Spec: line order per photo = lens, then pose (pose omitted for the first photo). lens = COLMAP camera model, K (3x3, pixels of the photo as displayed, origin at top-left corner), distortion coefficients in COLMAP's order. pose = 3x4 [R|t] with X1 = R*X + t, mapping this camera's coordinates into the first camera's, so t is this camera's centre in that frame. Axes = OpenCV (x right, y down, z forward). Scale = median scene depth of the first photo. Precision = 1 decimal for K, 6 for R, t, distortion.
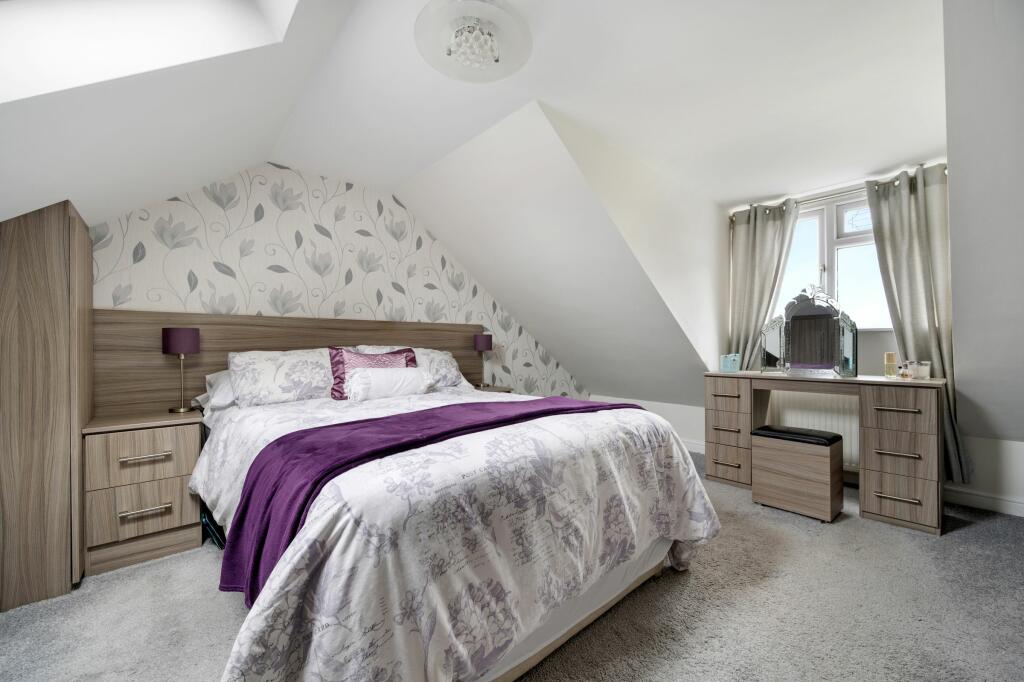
lens RADIAL K [[400.7, 0, 509.7], [0, 400.7, 342.2], [0, 0, 1]] dist [-0.002460, 0.000069]
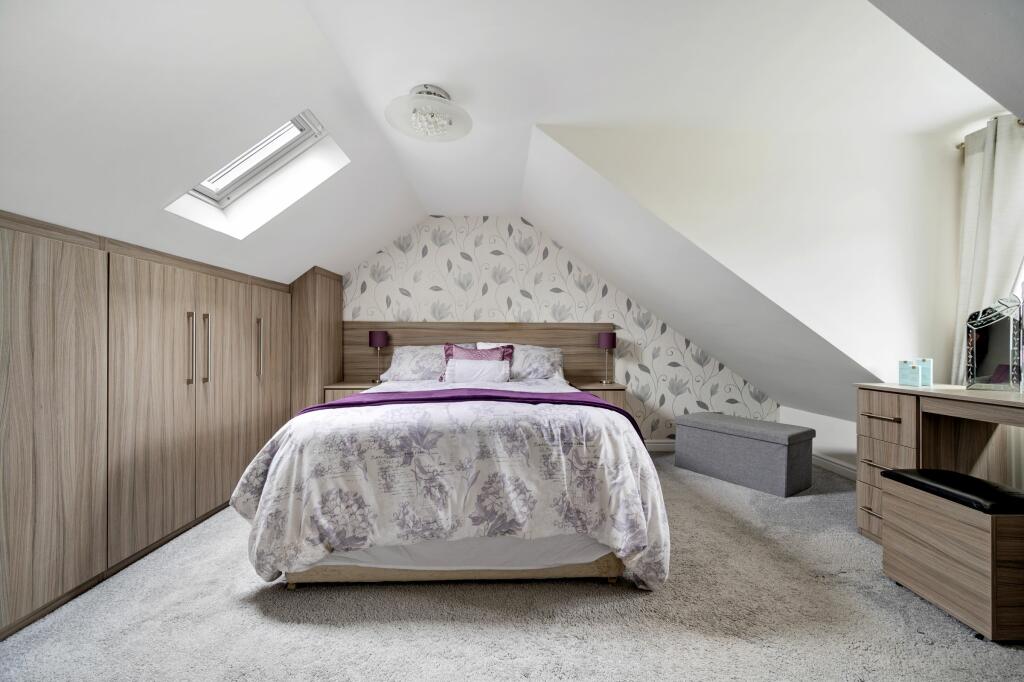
lens RADIAL K [[400.7, 0, 511.2], [0, 400.7, 341.2], [0, 0, 1]] dist [-0.002460, 0.000069]
pose [[0.771827, 0.003000, -0.635826, 0.624114], [-0.001287, 0.999994, 0.003155, -0.000241], [0.635831, -0.001617, 0.771826, 0.081230]]
